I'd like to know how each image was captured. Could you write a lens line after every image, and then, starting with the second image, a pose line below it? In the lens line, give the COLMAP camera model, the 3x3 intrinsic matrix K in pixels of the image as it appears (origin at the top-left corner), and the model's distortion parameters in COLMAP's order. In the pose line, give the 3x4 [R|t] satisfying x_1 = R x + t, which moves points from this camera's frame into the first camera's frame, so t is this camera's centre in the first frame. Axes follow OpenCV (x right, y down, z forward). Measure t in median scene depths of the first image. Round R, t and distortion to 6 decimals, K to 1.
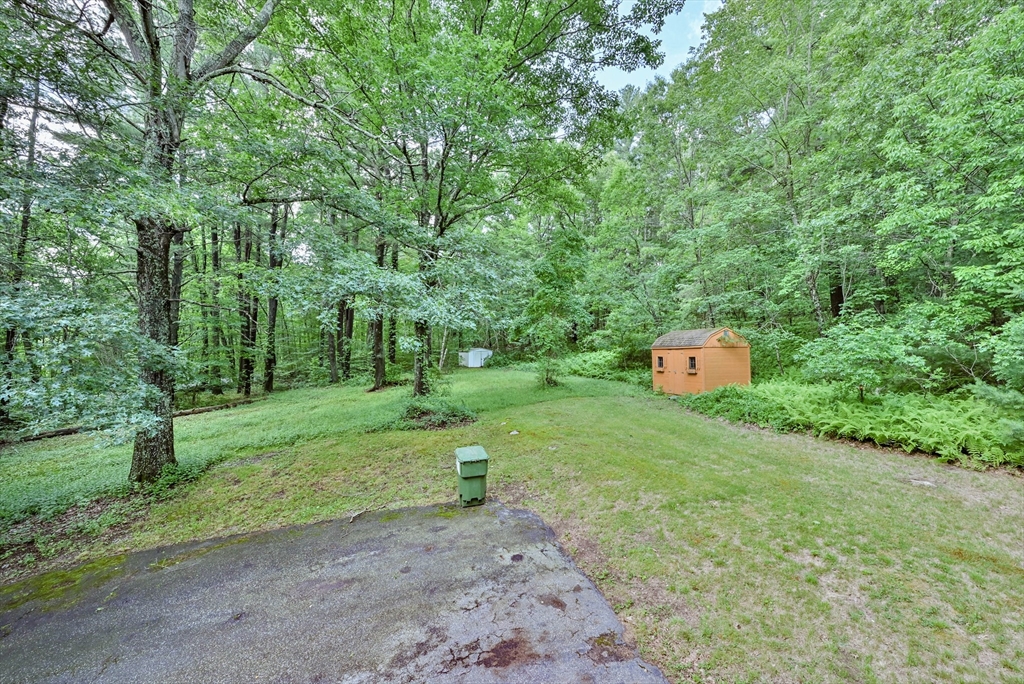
lens RADIAL K [[409.5, 0, 512.4], [0, 409.5, 346.9], [0, 0, 1]] dist [0.000589, 0.000028]
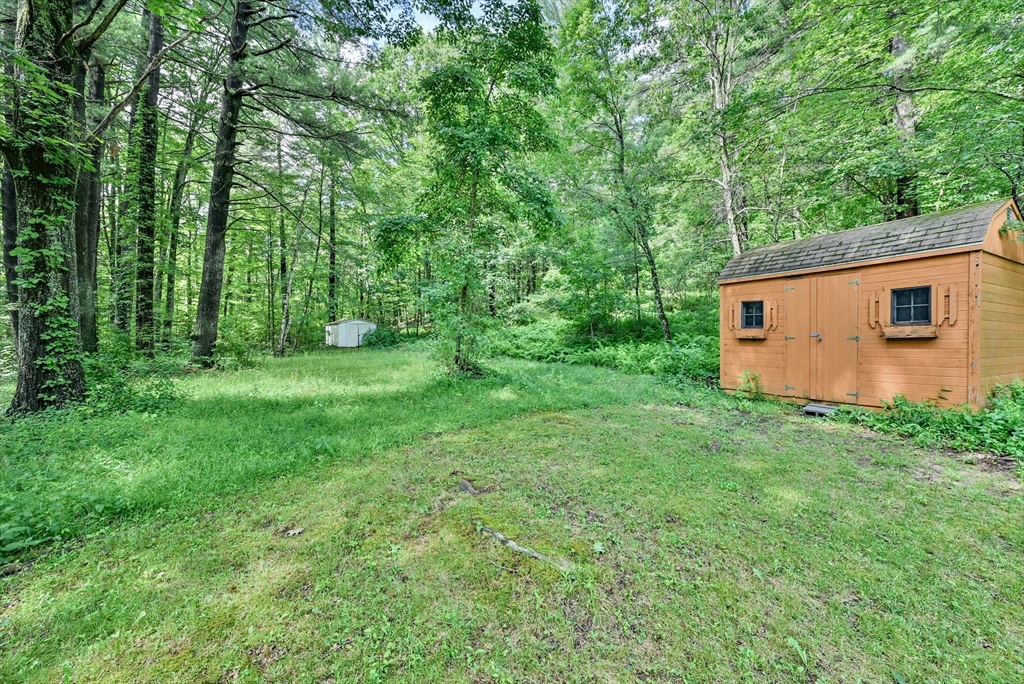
lens RADIAL K [[409.5, 0, 510.6], [0, 409.5, 342.6], [0, 0, 1]] dist [0.000589, 0.000028]
pose [[0.976211, 0.004349, 0.216778, 0.030412], [-0.009310, 0.999717, 0.021870, 0.036090], [-0.216621, -0.023368, 0.975976, 0.419781]]
